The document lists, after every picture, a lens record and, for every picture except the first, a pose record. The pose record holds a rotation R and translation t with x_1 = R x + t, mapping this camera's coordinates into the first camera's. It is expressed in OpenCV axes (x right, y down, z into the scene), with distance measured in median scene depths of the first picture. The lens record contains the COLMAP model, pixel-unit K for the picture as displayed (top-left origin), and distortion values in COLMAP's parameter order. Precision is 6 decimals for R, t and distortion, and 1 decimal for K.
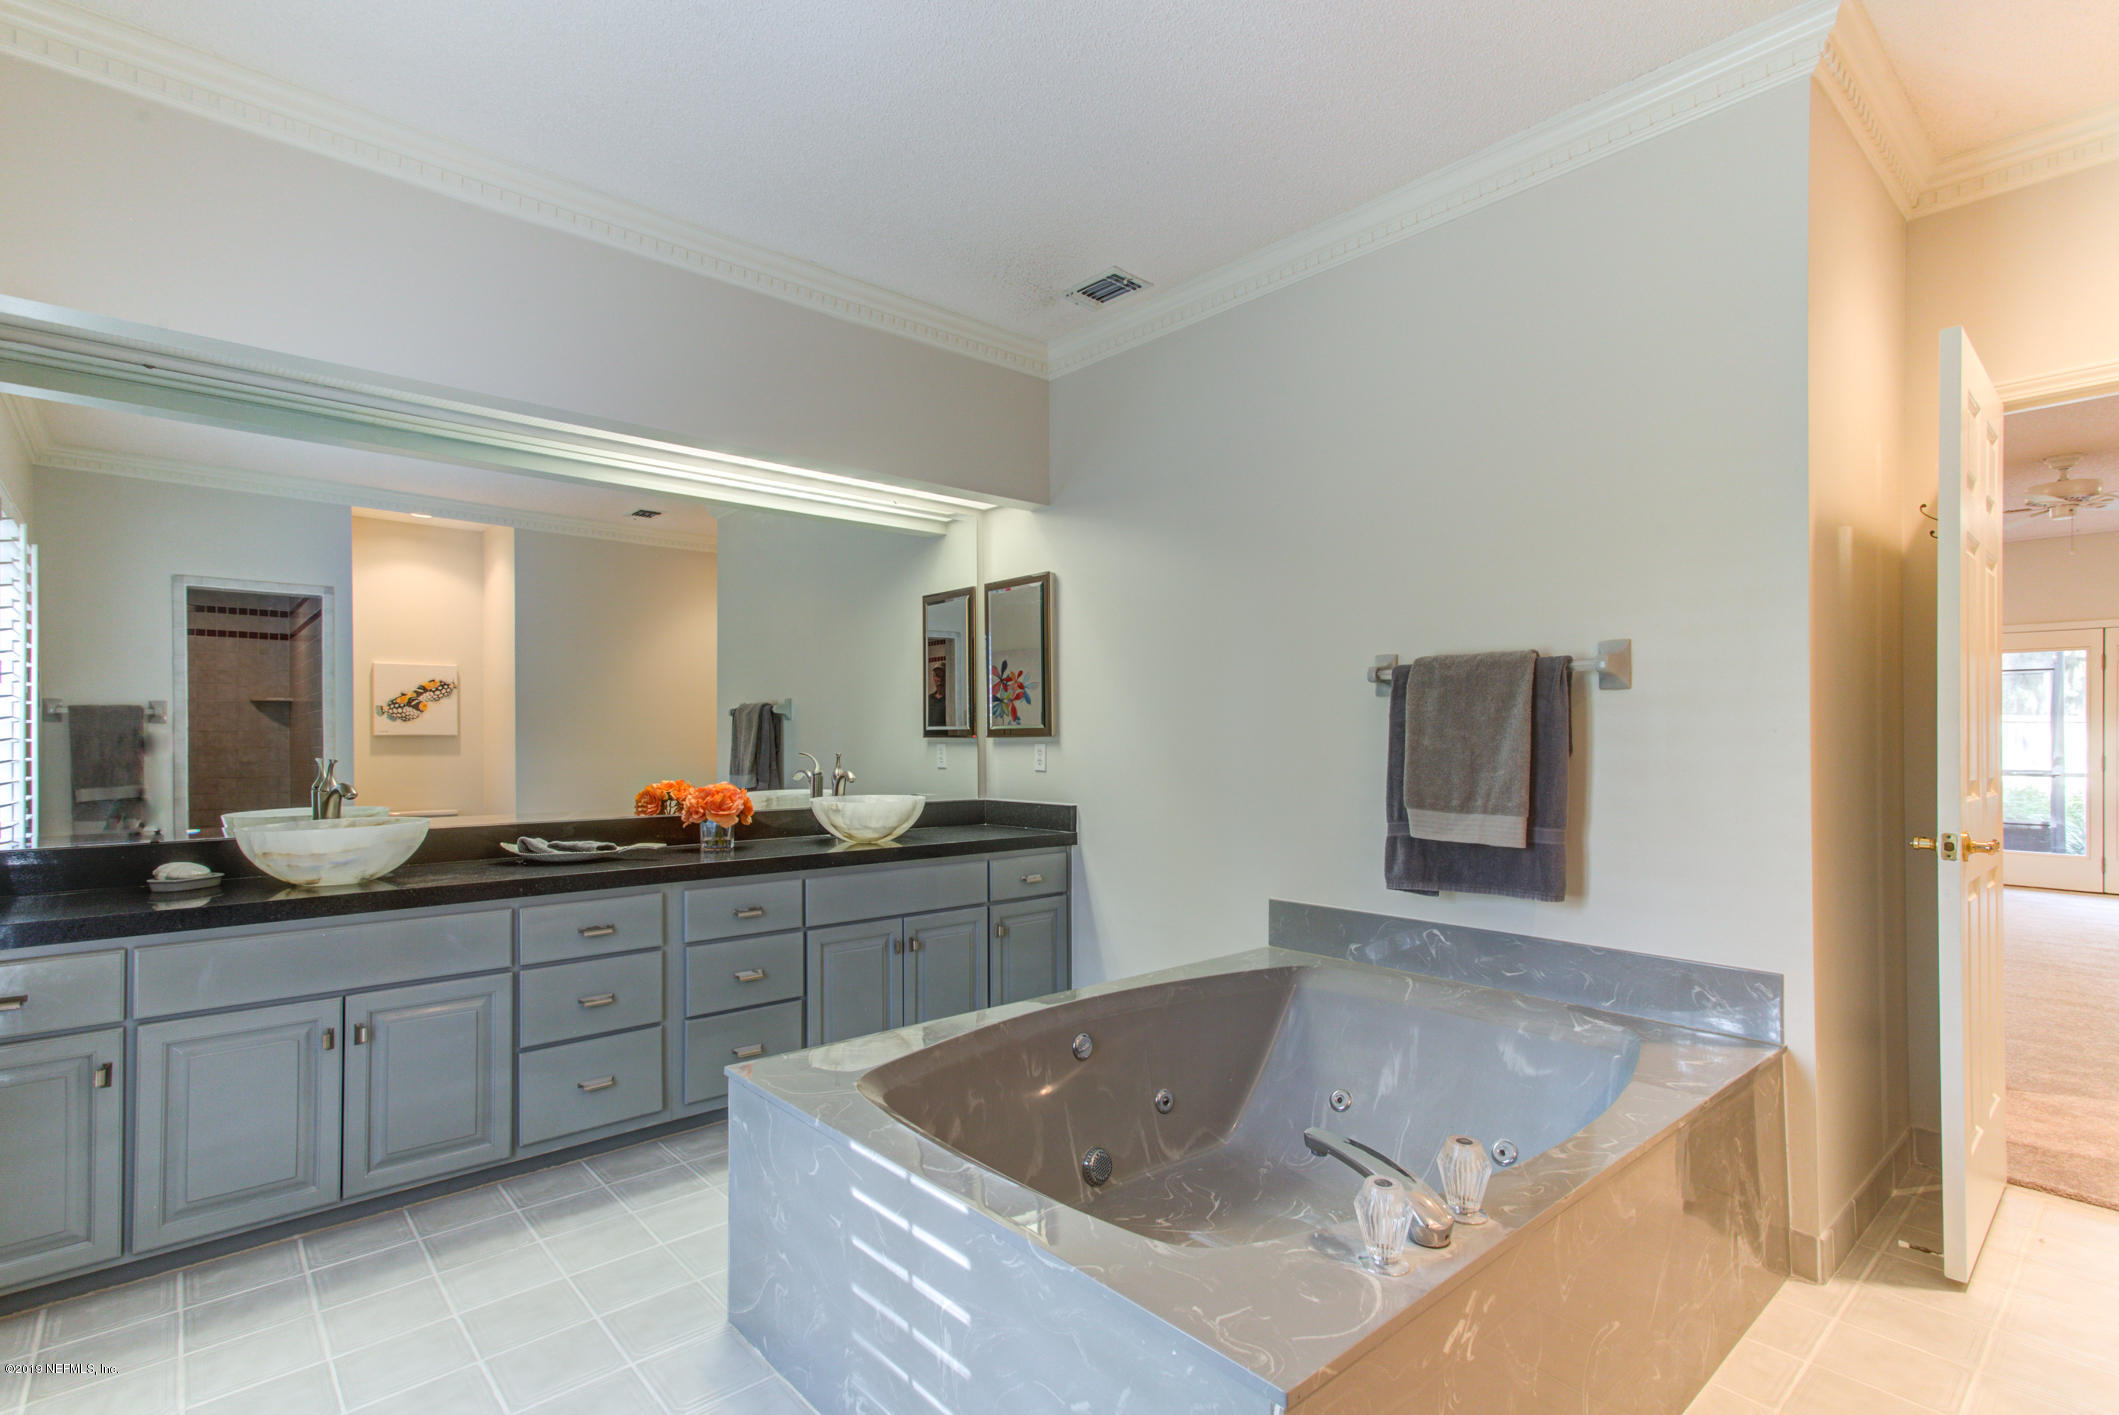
lens RADIAL K [[1008.5, 0, 1066.1], [0, 1008.5, 709.7], [0, 0, 1]] dist [0.003676, 0.005549]
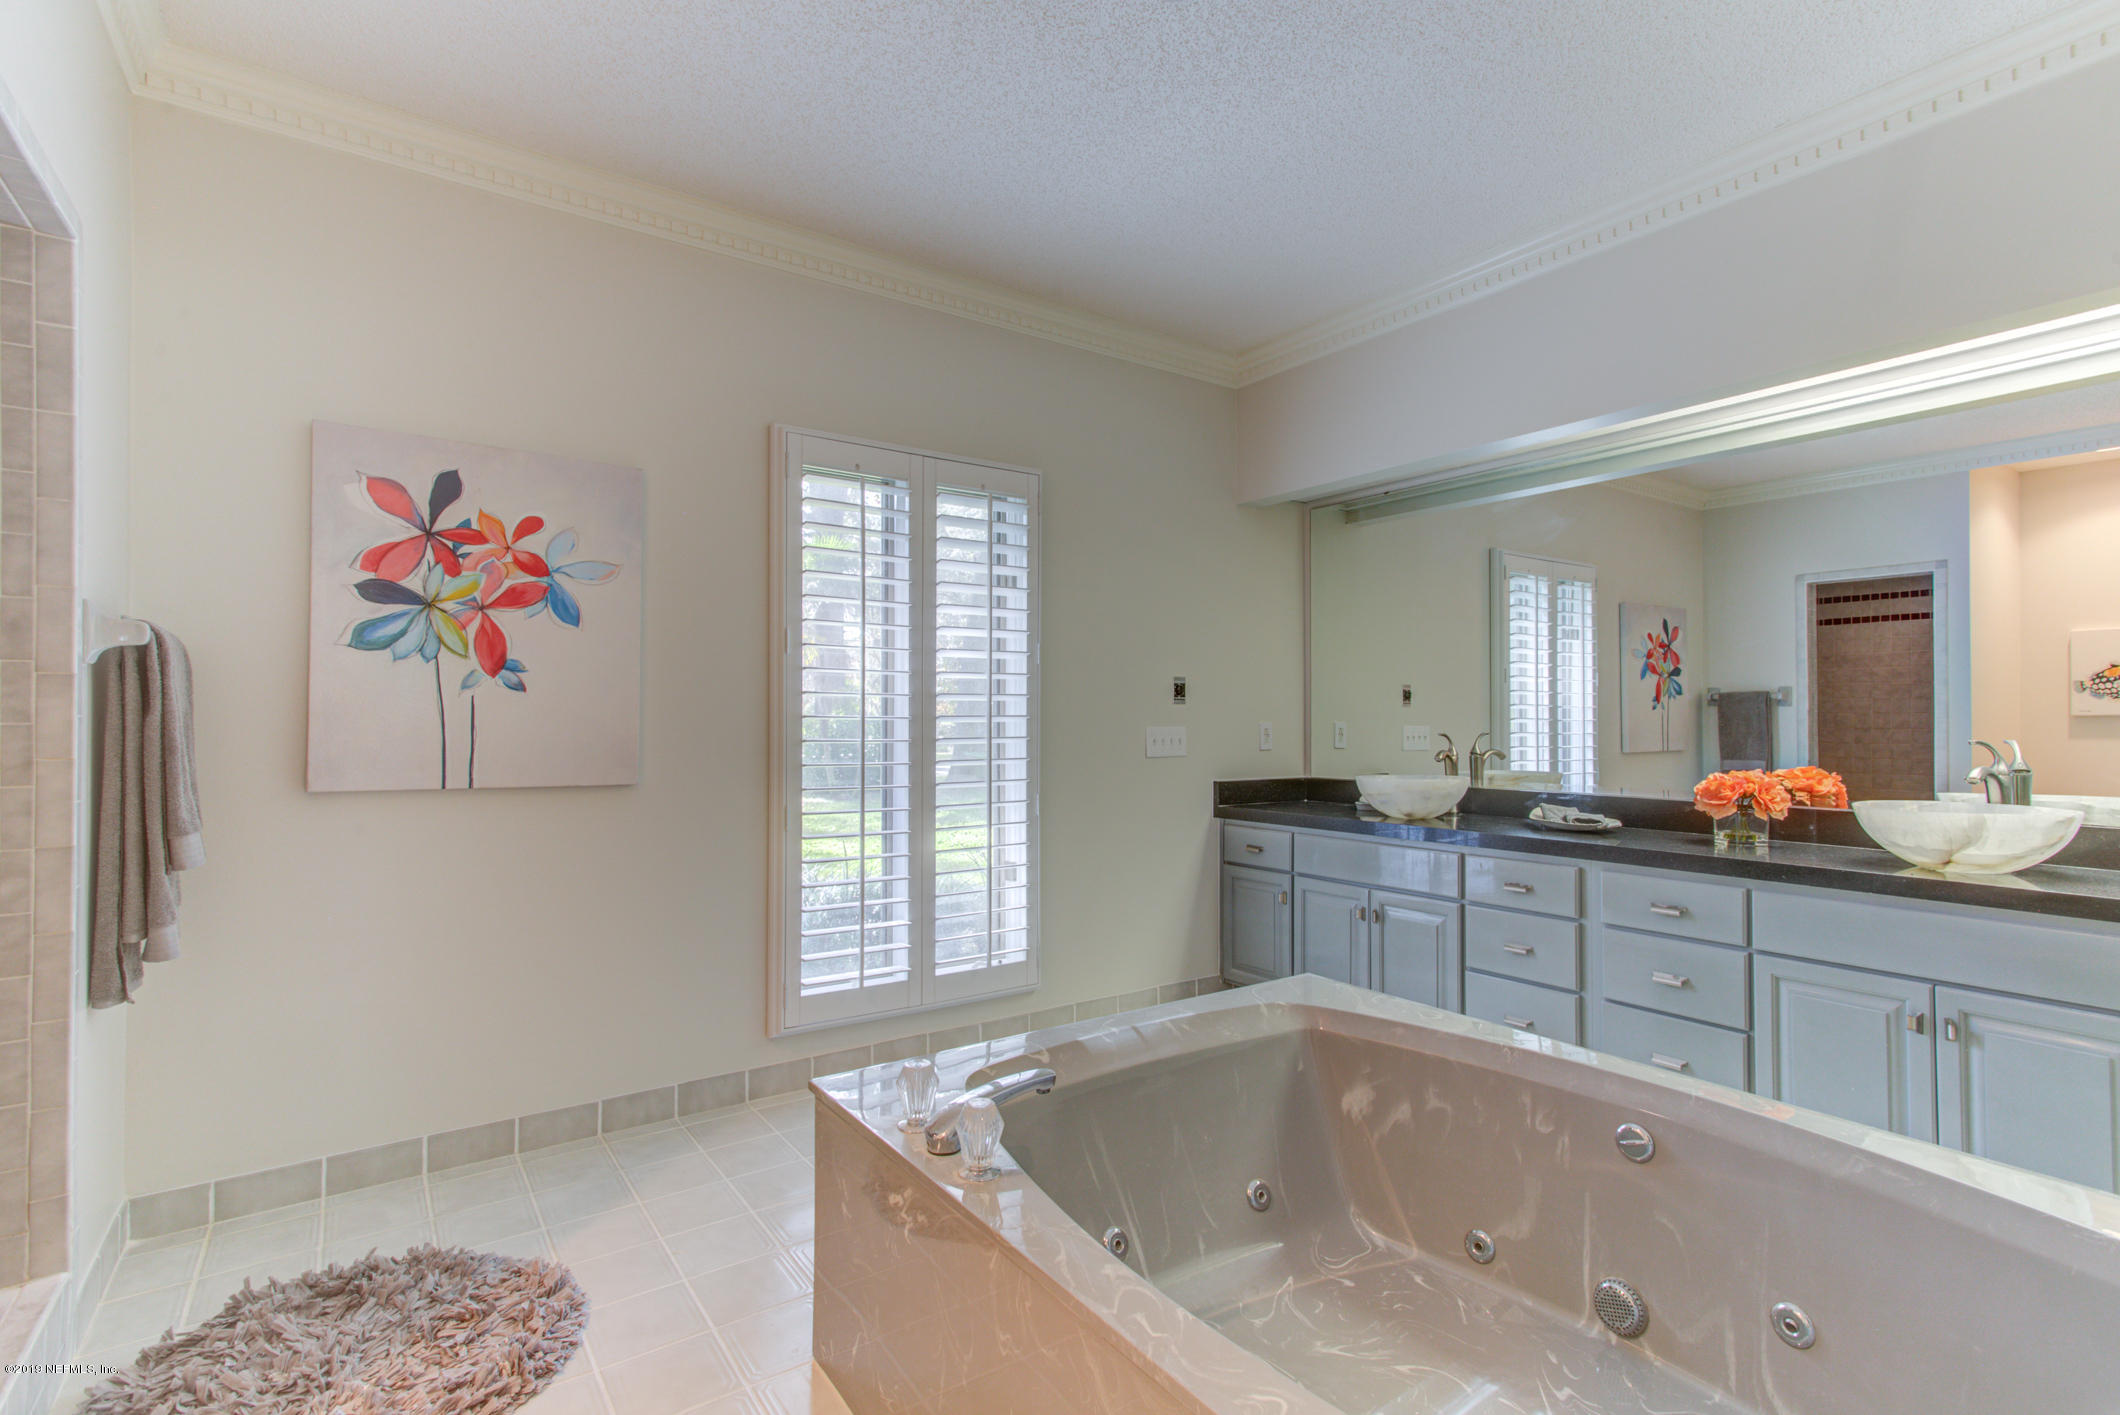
lens RADIAL K [[1009.0, 0, 1068.9], [0, 1009.0, 713.3], [0, 0, 1]] dist [0.003676, 0.005549]
pose [[-0.110645, -0.000648, -0.993860, 0.350926], [0.025532, 0.999668, -0.003494, 0.006244], [0.993532, -0.025761, -0.110592, 0.302129]]
